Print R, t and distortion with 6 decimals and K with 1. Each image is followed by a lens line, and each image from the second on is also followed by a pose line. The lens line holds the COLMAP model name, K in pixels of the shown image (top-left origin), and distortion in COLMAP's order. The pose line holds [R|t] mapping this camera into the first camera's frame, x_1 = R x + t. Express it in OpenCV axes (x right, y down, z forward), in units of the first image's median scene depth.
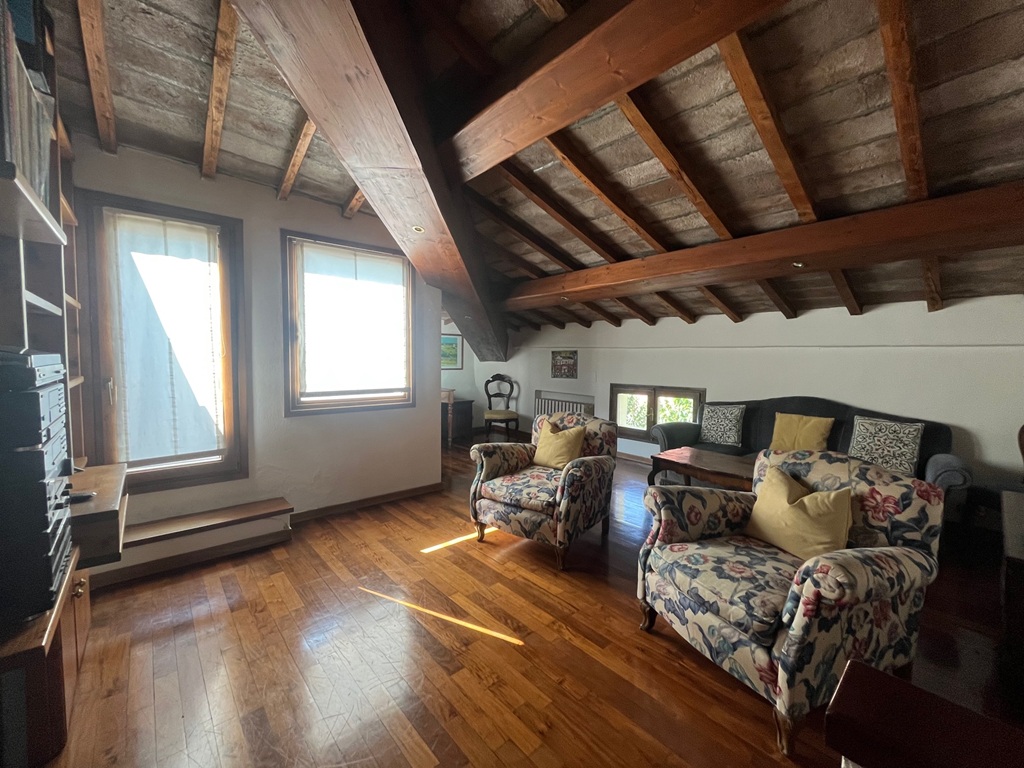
lens RADIAL K [[412.2, 0, 511.2], [0, 412.2, 382.7], [0, 0, 1]] dist [-0.003370, -0.000517]
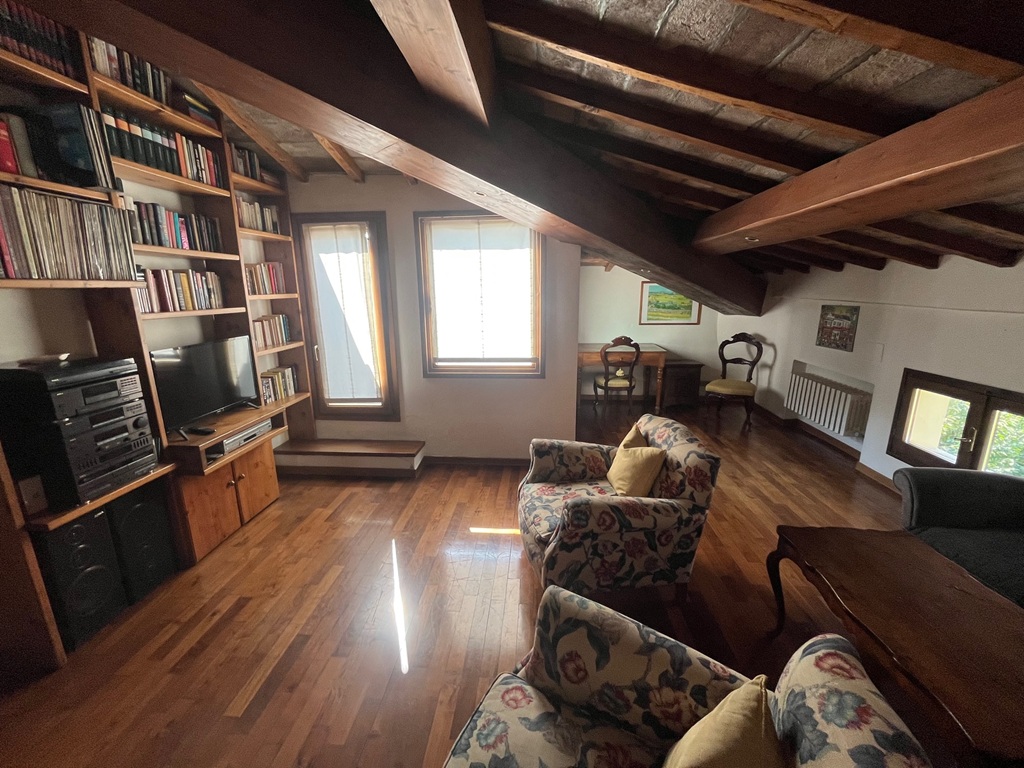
lens RADIAL K [[412.2, 0, 511.2], [0, 412.2, 382.7], [0, 0, 1]] dist [-0.003370, -0.000517]
pose [[0.699716, 0.143034, -0.699956, 0.449579], [-0.024674, 0.984007, 0.176414, -0.114804], [0.713995, -0.106169, 0.692055, 0.344149]]
